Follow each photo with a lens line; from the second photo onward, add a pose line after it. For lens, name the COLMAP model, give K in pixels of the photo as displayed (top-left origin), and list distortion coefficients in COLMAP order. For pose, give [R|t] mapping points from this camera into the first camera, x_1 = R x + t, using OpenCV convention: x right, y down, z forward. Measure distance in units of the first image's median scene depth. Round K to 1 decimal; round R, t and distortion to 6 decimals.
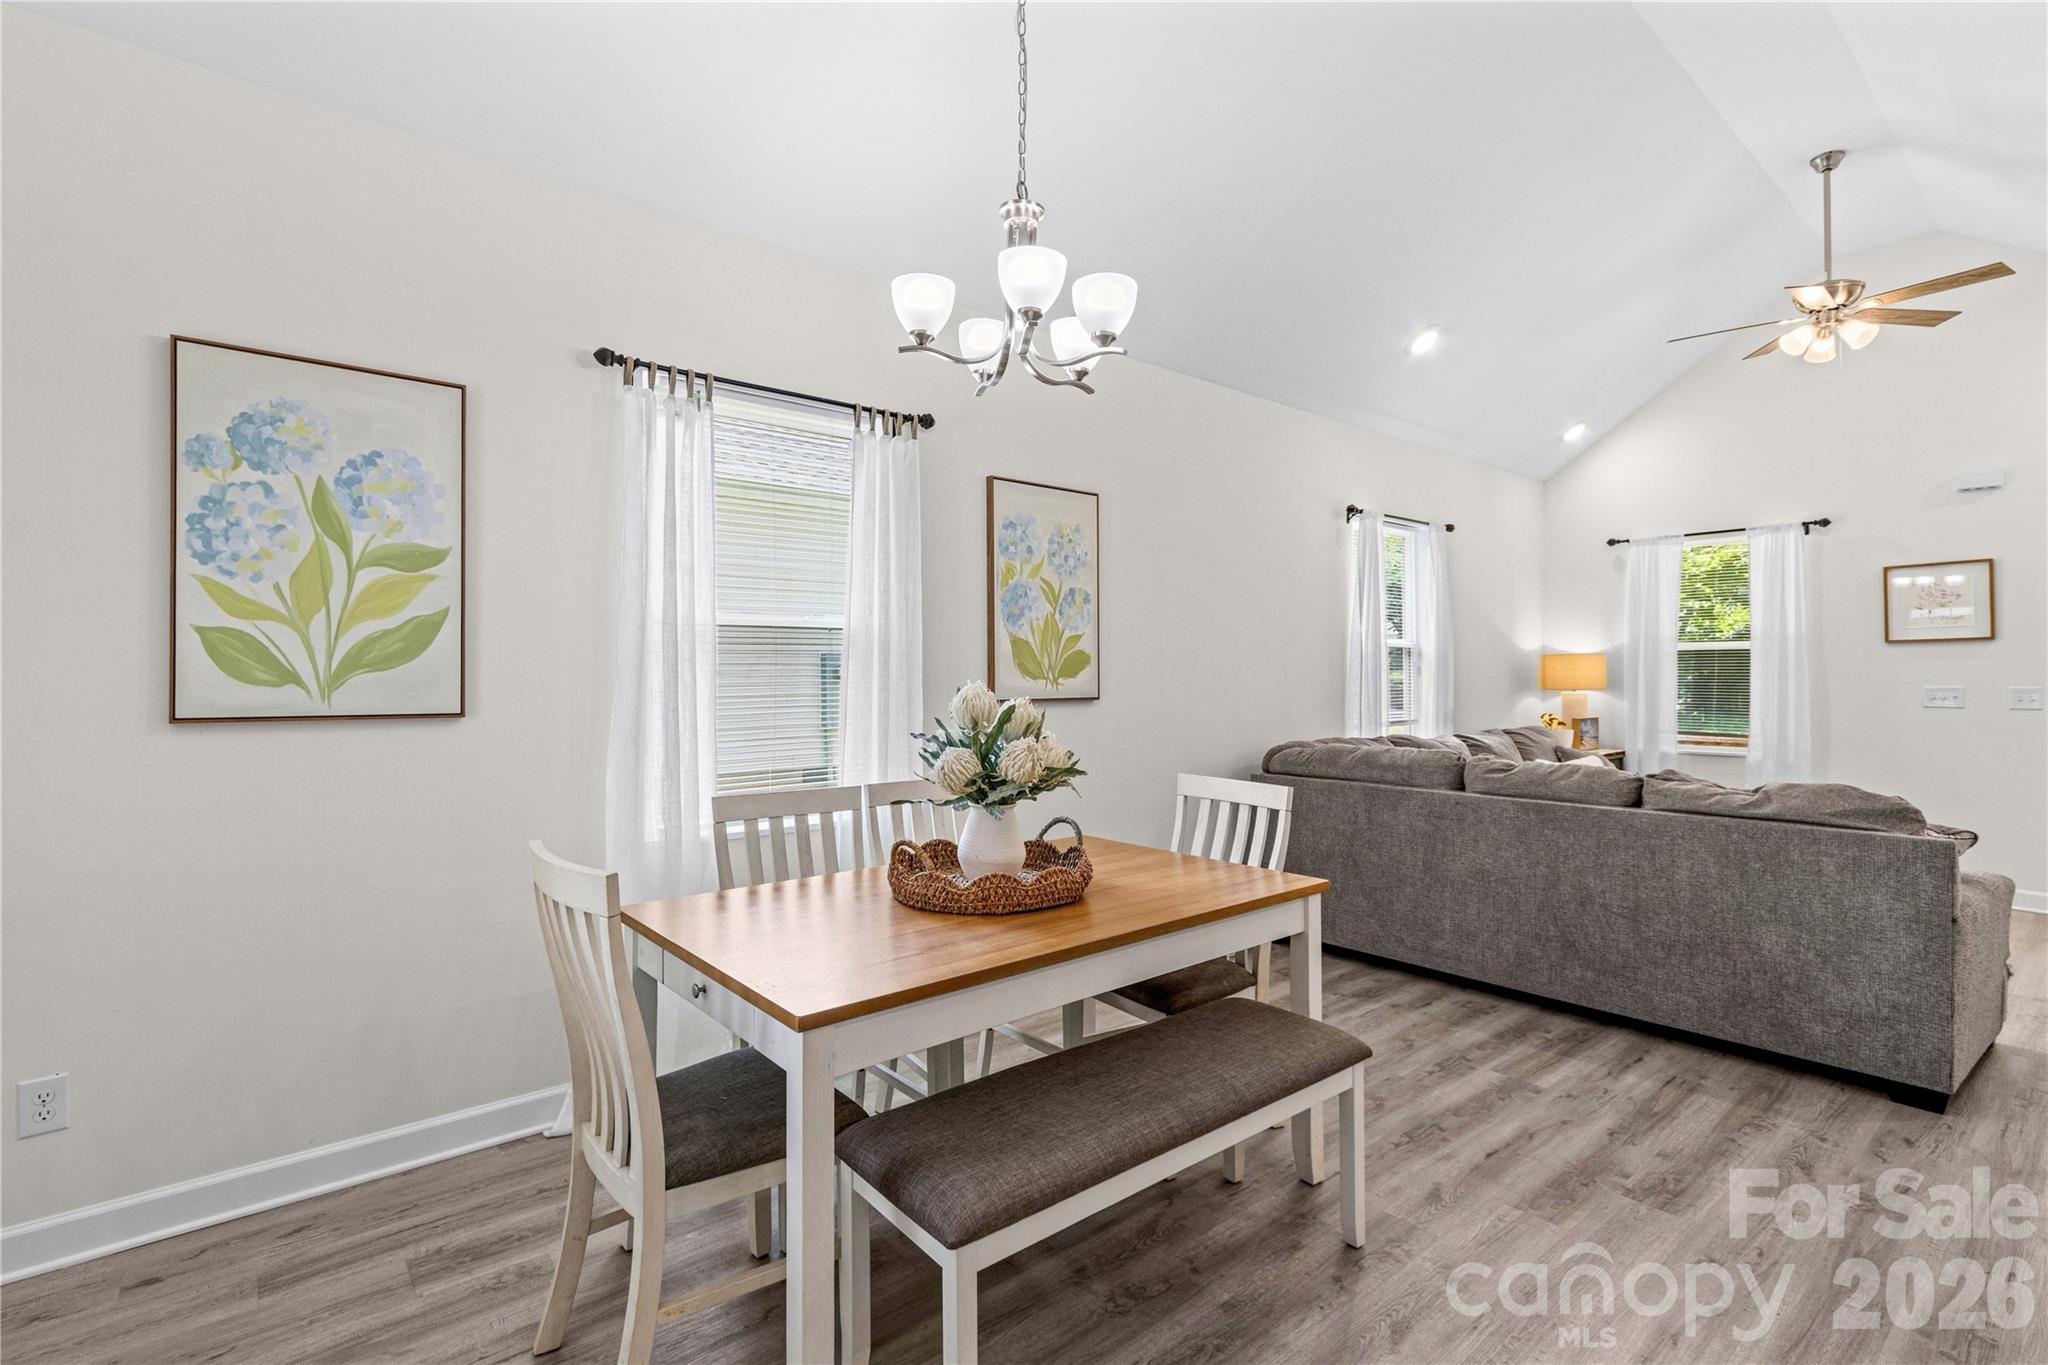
lens RADIAL K [[953.5, 0, 1002.3], [0, 953.5, 675.3], [0, 0, 1]] dist [0.008610, -0.002771]
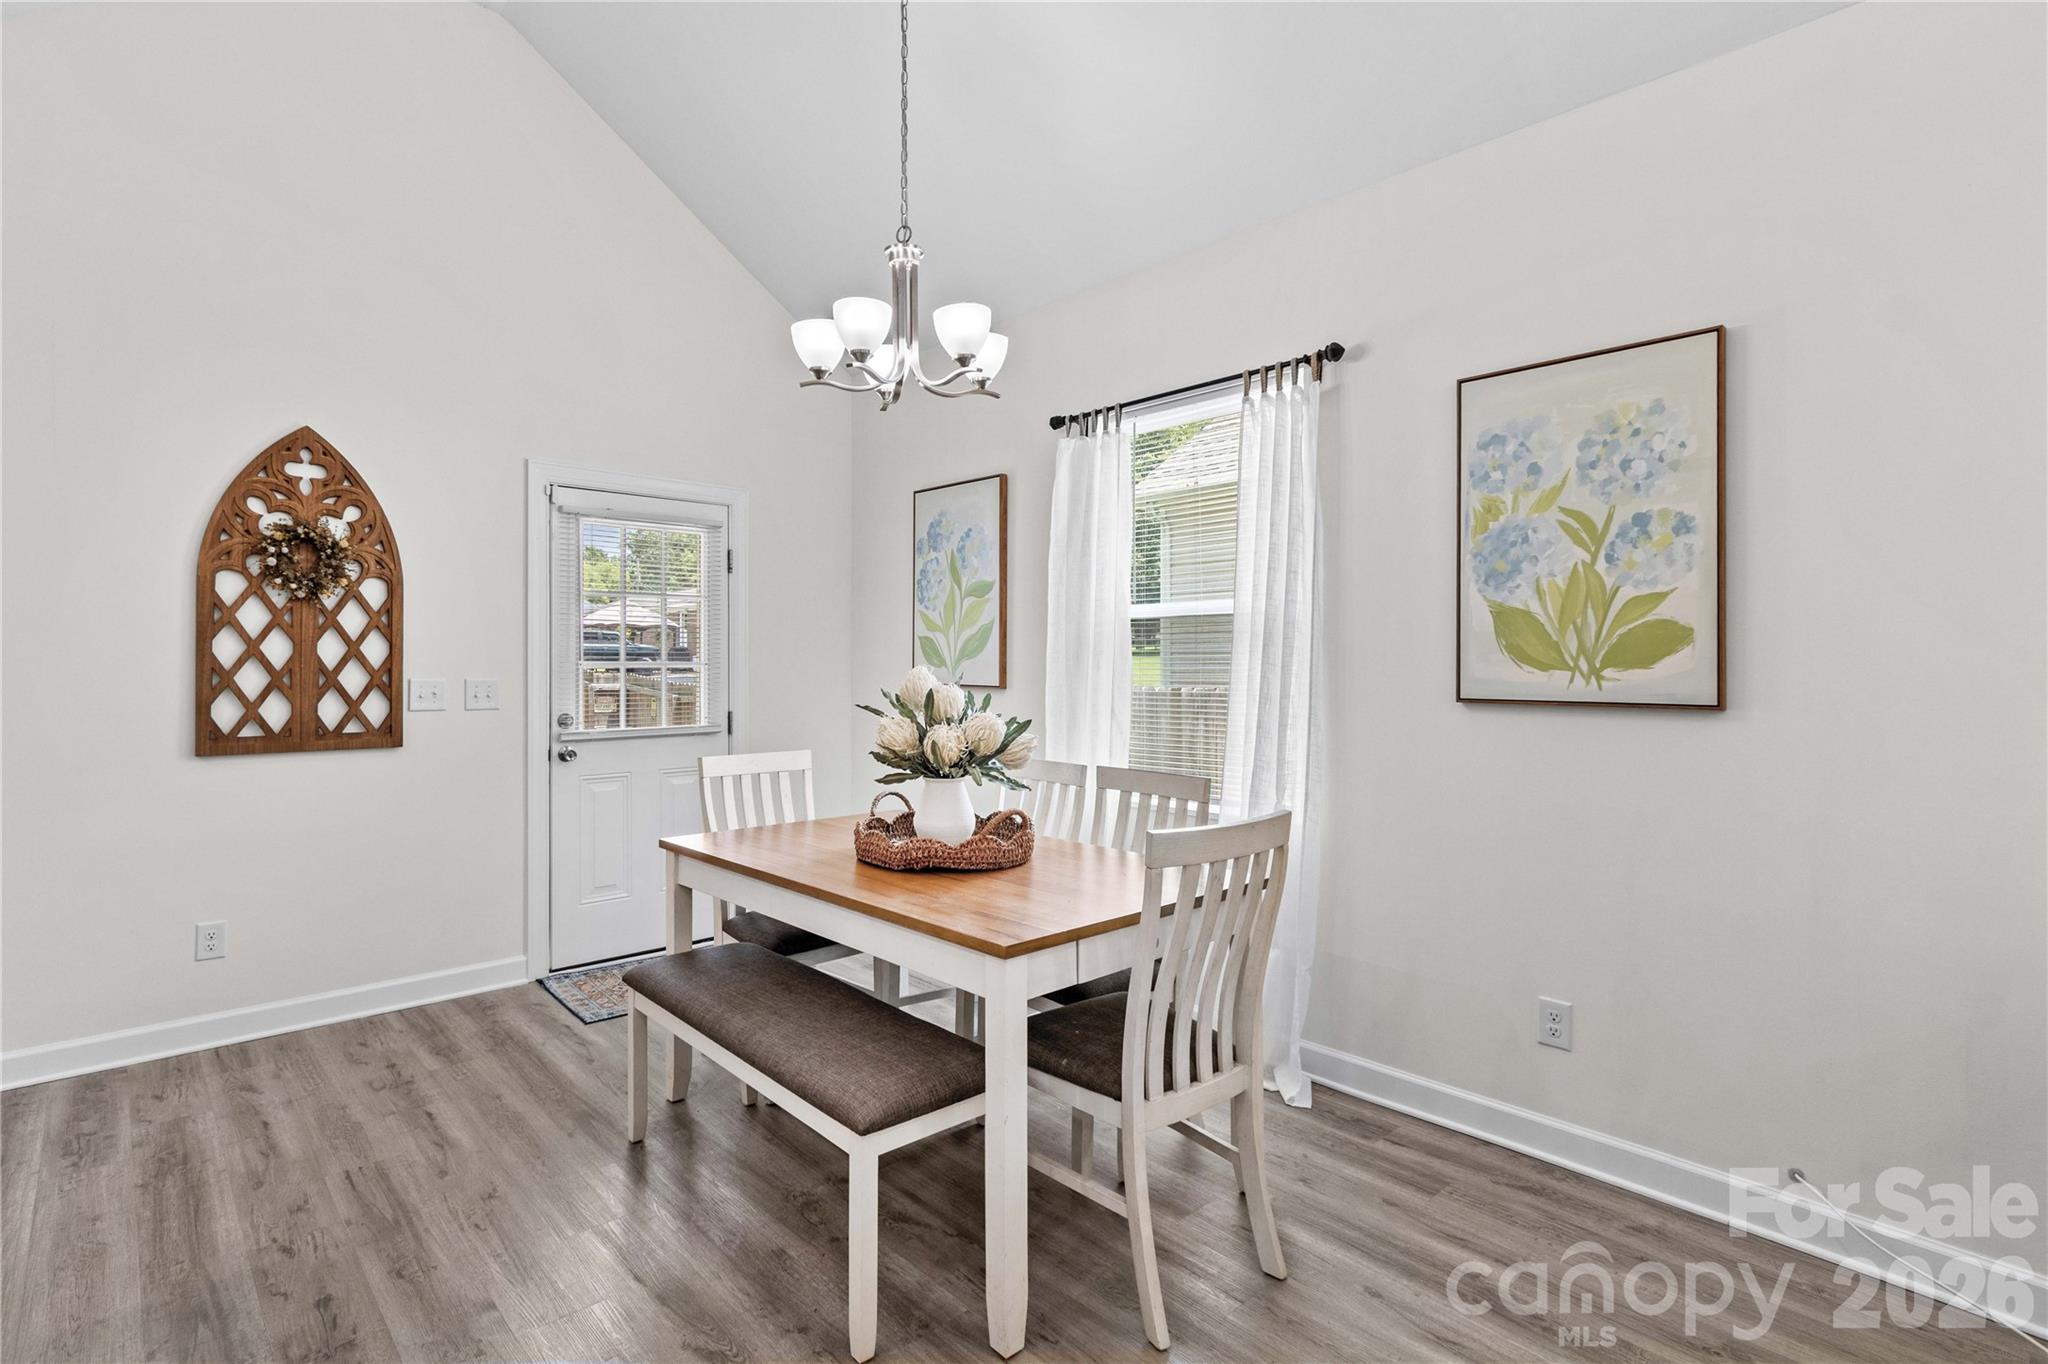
lens RADIAL K [[953.5, 0, 992.8], [0, 953.5, 660.7], [0, 0, 1]] dist [0.008610, -0.002771]
pose [[0.042043, -0.000465, -0.999116, 0.671784], [-0.005091, 0.999987, -0.000680, 0.000326], [0.999103, 0.005115, 0.042040, 0.620186]]
